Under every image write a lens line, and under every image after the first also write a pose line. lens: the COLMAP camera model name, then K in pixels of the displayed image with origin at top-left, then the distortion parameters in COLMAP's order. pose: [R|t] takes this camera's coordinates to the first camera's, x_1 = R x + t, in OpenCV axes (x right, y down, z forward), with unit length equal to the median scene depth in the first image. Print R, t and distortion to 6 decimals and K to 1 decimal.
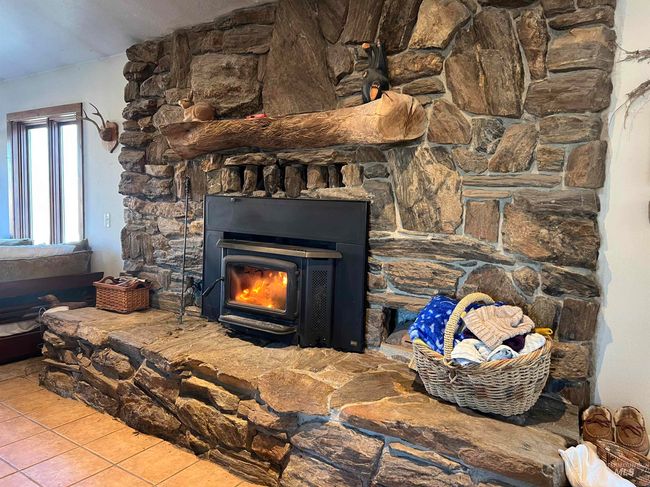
lens RADIAL K [[486.7, 0, 322.4], [0, 486.7, 242.4], [0, 0, 1]] dist [0.068991, -0.095123]
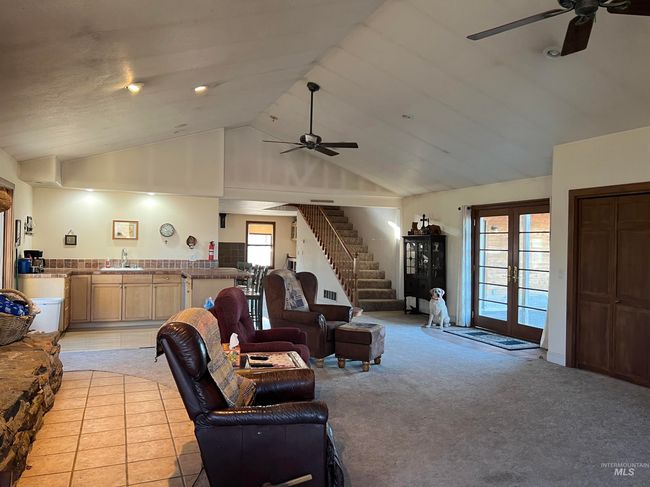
lens RADIAL K [[486.7, 0, 322.4], [0, 486.7, 242.4], [0, 0, 1]] dist [0.068991, -0.095123]
pose [[-0.829723, -0.040804, 0.556682, -1.254209], [0.006275, 0.996580, 0.082401, -0.169270], [-0.558140, 0.071863, -0.826629, 1.244274]]
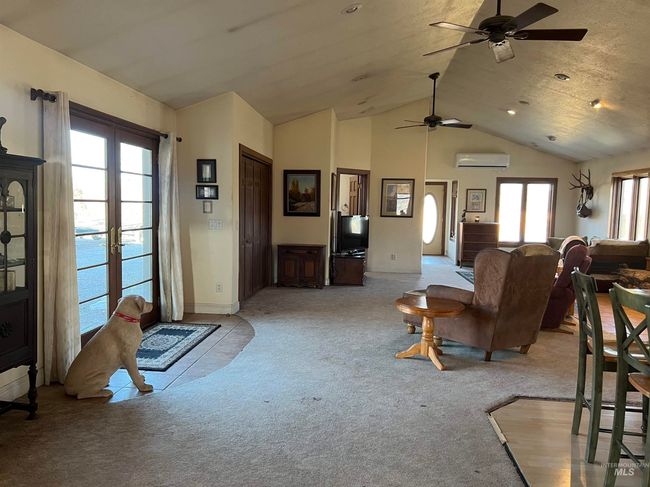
lens RADIAL K [[486.0, 0, 327.9], [0, 486.0, 242.1], [0, 0, 1]] dist [0.085451, -0.091506]
pose [[0.477180, 0.048600, -0.877460, 0.805232], [-0.084926, 0.996347, 0.009000, 0.121081], [0.874692, 0.070224, 0.479565, -1.313798]]
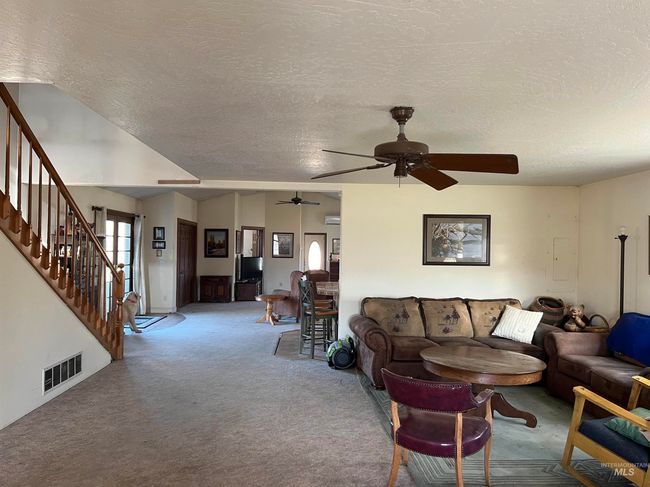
lens RADIAL K [[486.0, 0, 327.9], [0, 486.0, 242.1], [0, 0, 1]] dist [0.085451, -0.091506]
pose [[0.596572, -0.030188, -0.801991, 2.331353], [-0.067219, 0.993902, -0.087414, 0.184763], [0.799739, 0.106058, 0.590905, -1.899167]]
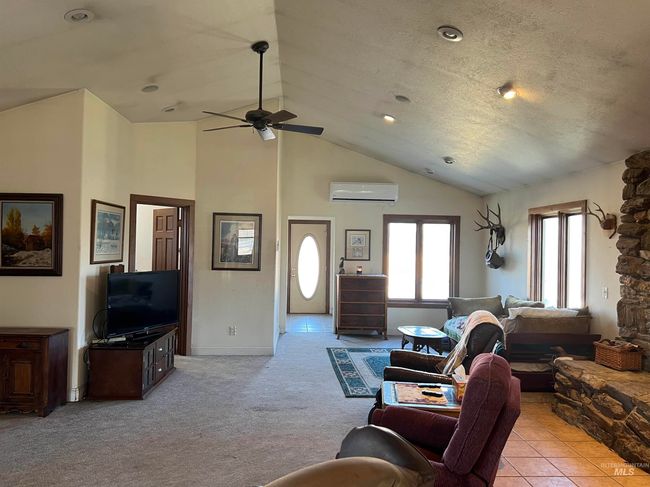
lens RADIAL K [[486.0, 0, 327.9], [0, 486.0, 242.1], [0, 0, 1]] dist [0.085451, -0.091506]
pose [[0.608408, -0.024412, -0.793249, 0.159080], [-0.071676, 0.993752, -0.085557, -0.019506], [0.790381, 0.108911, 0.602857, -0.392332]]
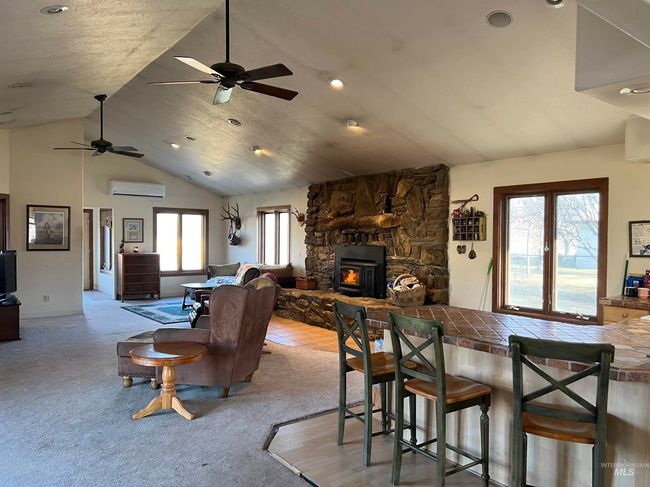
lens RADIAL K [[486.7, 0, 322.4], [0, 486.7, 242.4], [0, 0, 1]] dist [0.068991, -0.095123]
pose [[0.945274, -0.015003, -0.325933, 0.543095], [-0.011190, 0.996864, -0.078340, 0.098712], [0.326086, 0.077700, 0.942142, -1.478518]]
